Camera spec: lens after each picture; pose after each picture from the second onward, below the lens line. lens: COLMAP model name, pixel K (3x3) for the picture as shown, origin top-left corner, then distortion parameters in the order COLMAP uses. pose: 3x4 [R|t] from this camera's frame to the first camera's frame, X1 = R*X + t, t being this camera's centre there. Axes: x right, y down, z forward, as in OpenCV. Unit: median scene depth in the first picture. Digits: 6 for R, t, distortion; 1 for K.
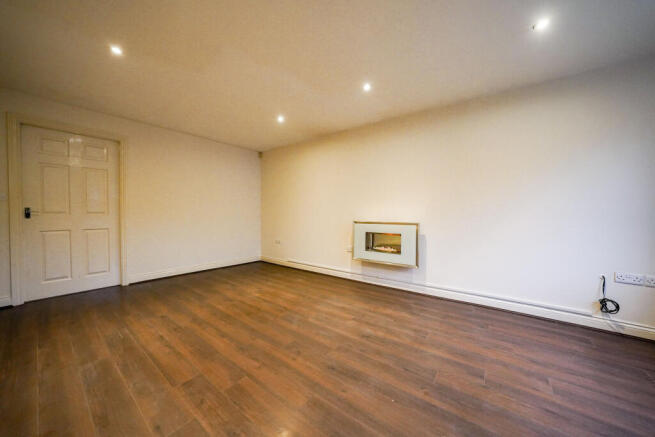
lens RADIAL K [[227.1, 0, 325.1], [0, 227.1, 218.4], [0, 0, 1]] dist [-0.015681, 0.000057]
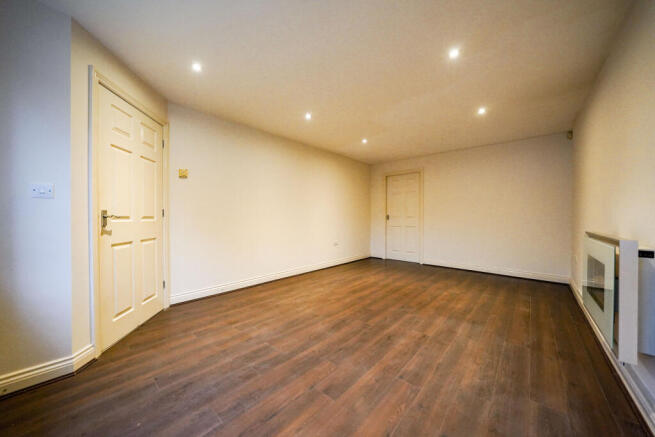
lens RADIAL K [[227.1, 0, 325.1], [0, 227.1, 218.4], [0, 0, 1]] dist [-0.015681, 0.000057]
pose [[-0.081606, 0.002355, -0.996662, 0.994246], [-0.023618, 0.999712, 0.004296, -0.005920], [0.996385, 0.023890, -0.081527, 0.648645]]
